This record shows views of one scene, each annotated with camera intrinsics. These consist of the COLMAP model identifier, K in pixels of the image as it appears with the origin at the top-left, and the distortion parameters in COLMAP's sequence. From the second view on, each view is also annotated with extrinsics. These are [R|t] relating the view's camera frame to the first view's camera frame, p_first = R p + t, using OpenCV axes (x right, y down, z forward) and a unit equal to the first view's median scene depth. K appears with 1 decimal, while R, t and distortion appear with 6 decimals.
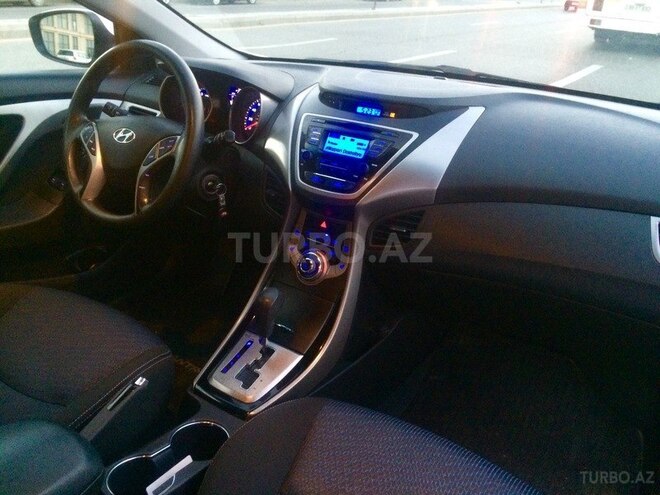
lens RADIAL K [[583.5, 0, 330.0], [0, 583.5, 247.5], [0, 0, 1]] dist [0.089274, -0.142581]
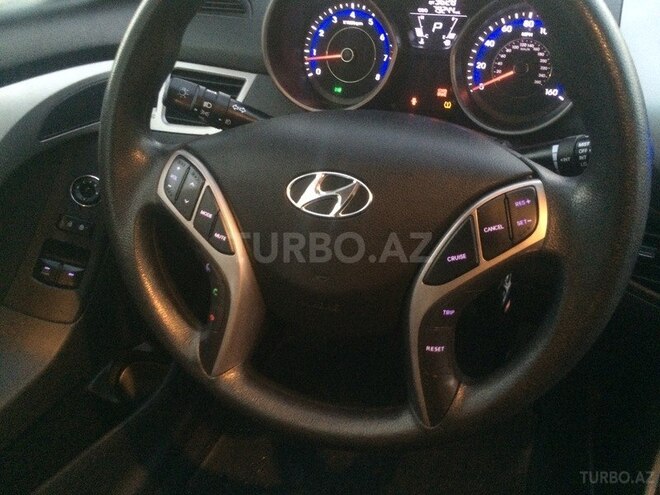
lens RADIAL K [[583.5, 0, 330.0], [0, 583.5, 247.5], [0, 0, 1]] dist [0.089274, -0.142581]
pose [[0.972756, -0.181625, 0.144080, -0.403270], [0.153558, 0.970380, 0.186499, -0.223205], [-0.173685, -0.159293, 0.971833, 0.675236]]
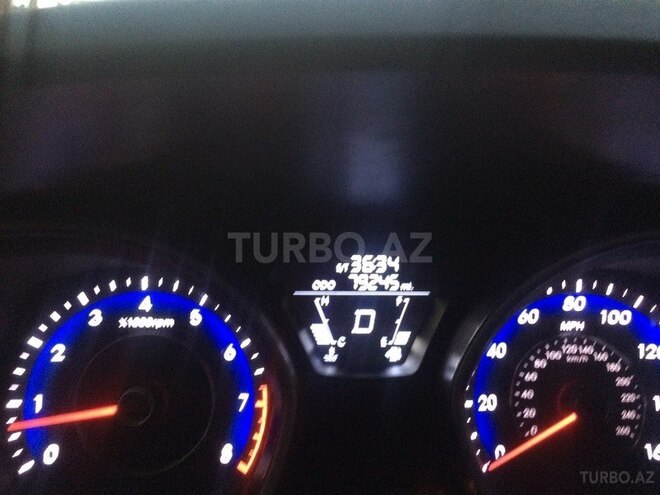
lens RADIAL K [[583.5, 0, 330.0], [0, 583.5, 247.5], [0, 0, 1]] dist [0.089274, -0.142581]
pose [[0.802511, -0.132667, 0.581700, -0.329928], [0.260654, 0.954962, -0.141801, -0.302267], [-0.536689, 0.265419, 0.800948, 1.038471]]
